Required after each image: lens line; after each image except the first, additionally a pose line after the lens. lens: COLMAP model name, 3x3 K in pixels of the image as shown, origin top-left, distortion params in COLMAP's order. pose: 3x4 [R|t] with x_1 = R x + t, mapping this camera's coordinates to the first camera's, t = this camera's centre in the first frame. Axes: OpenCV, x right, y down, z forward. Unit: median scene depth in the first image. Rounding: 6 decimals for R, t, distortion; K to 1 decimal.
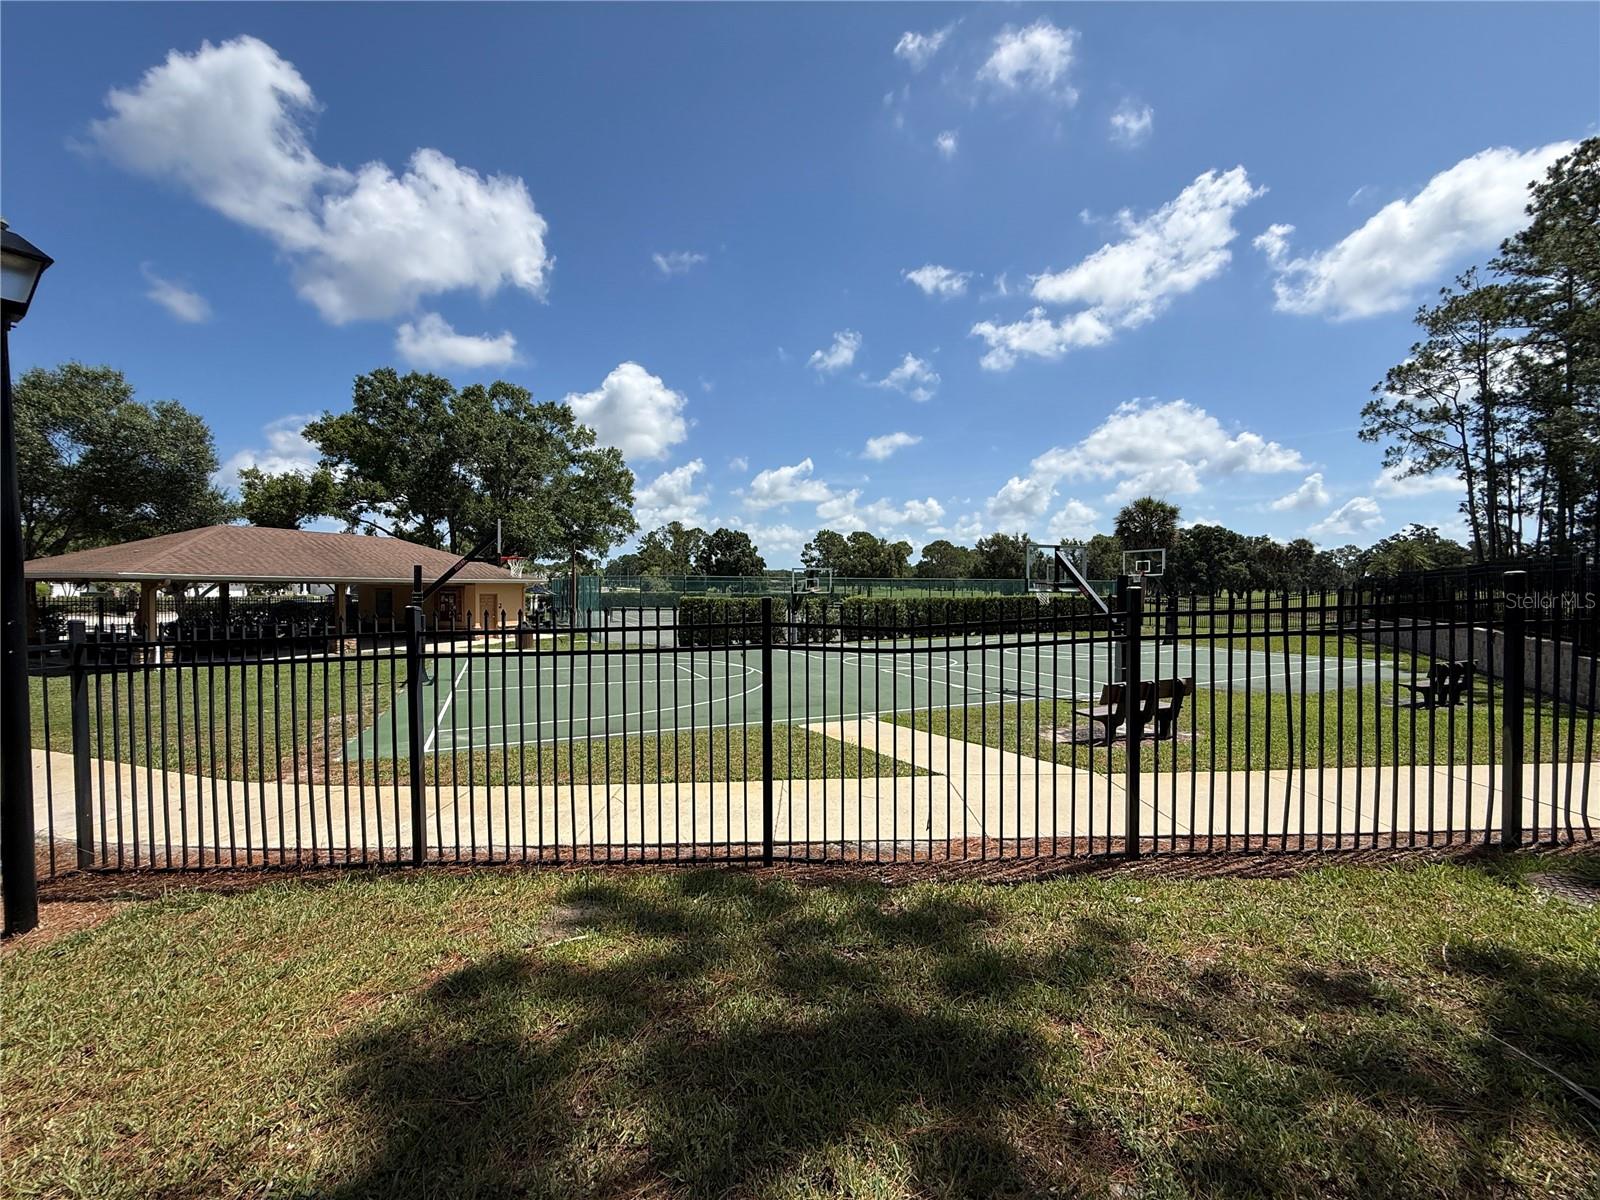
lens RADIAL K [[637.4, 0, 799.4], [0, 637.4, 602.0], [0, 0, 1]] dist [-0.002229, -0.000236]
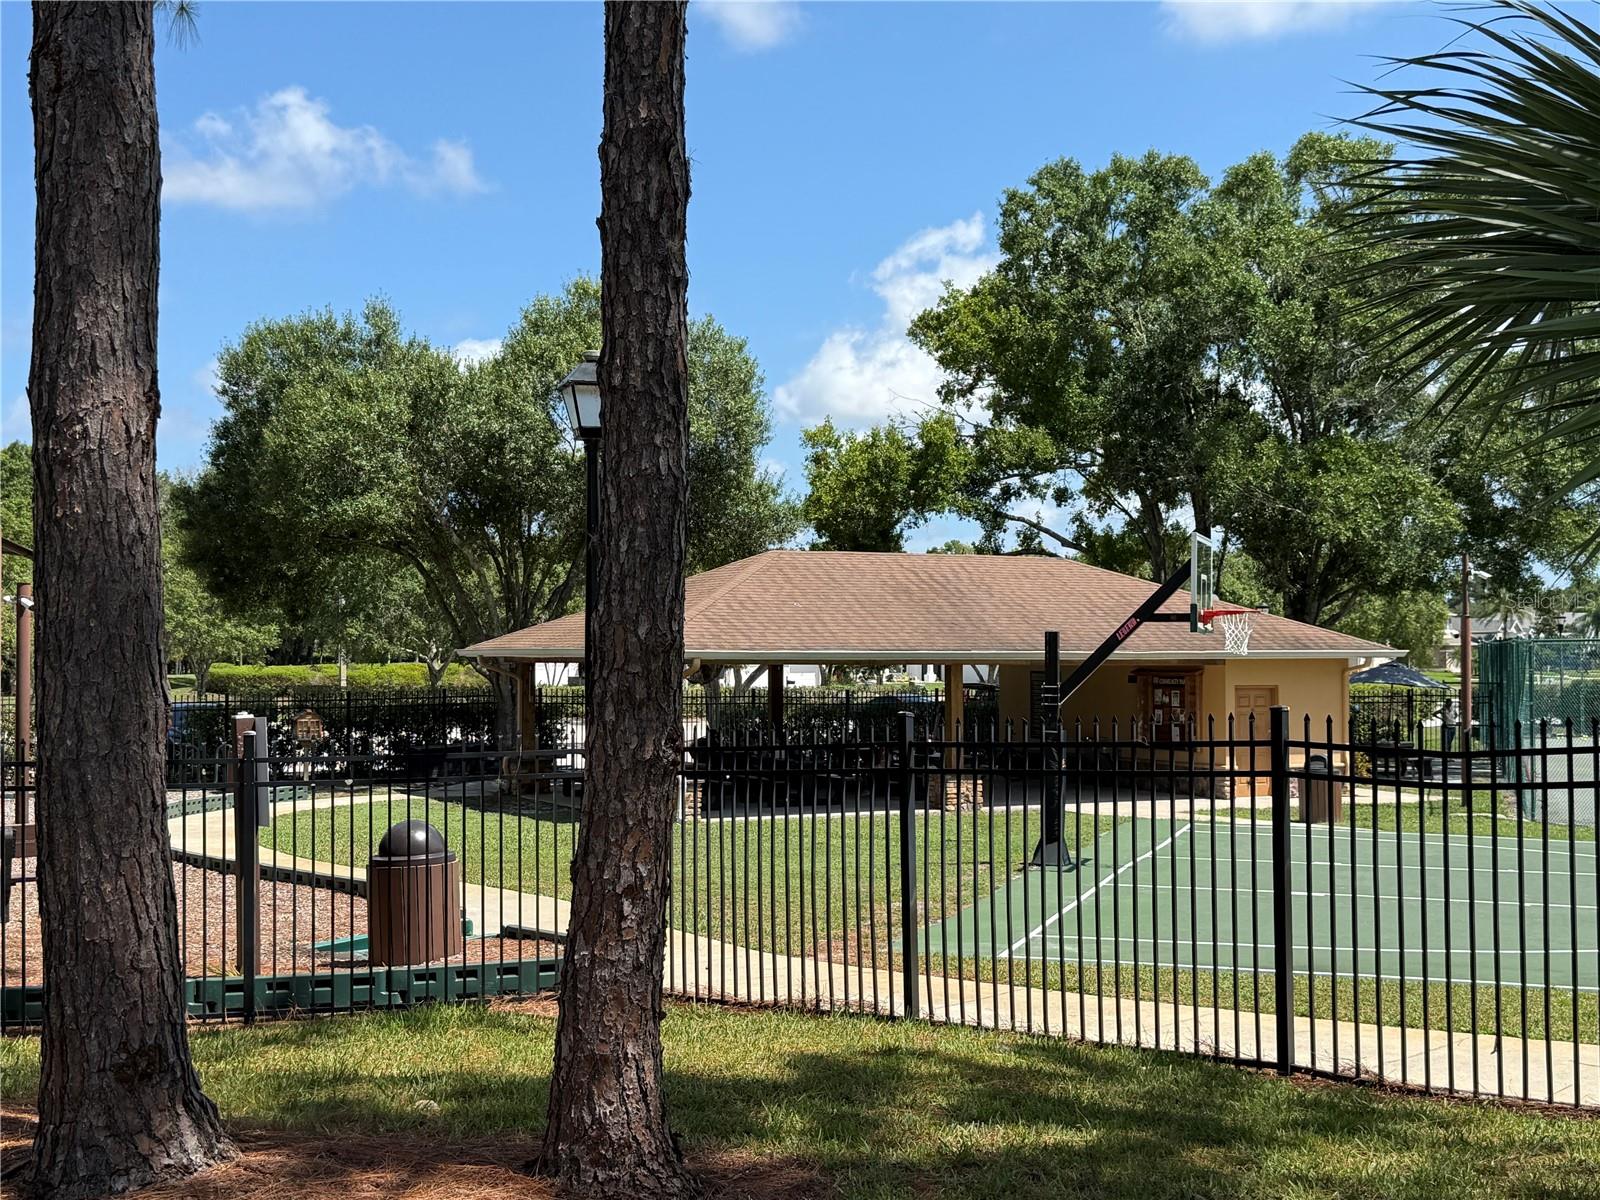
lens RADIAL K [[2052.7, 0, 800.0], [0, 2052.7, 600.3], [0, 0, 1]] dist [0.006925, 0.000000]
pose [[0.745162, -0.024252, -0.666442, 0.150821], [-0.009181, 0.998871, -0.046615, -0.002558], [0.666820, 0.040854, 0.744098, -0.153934]]
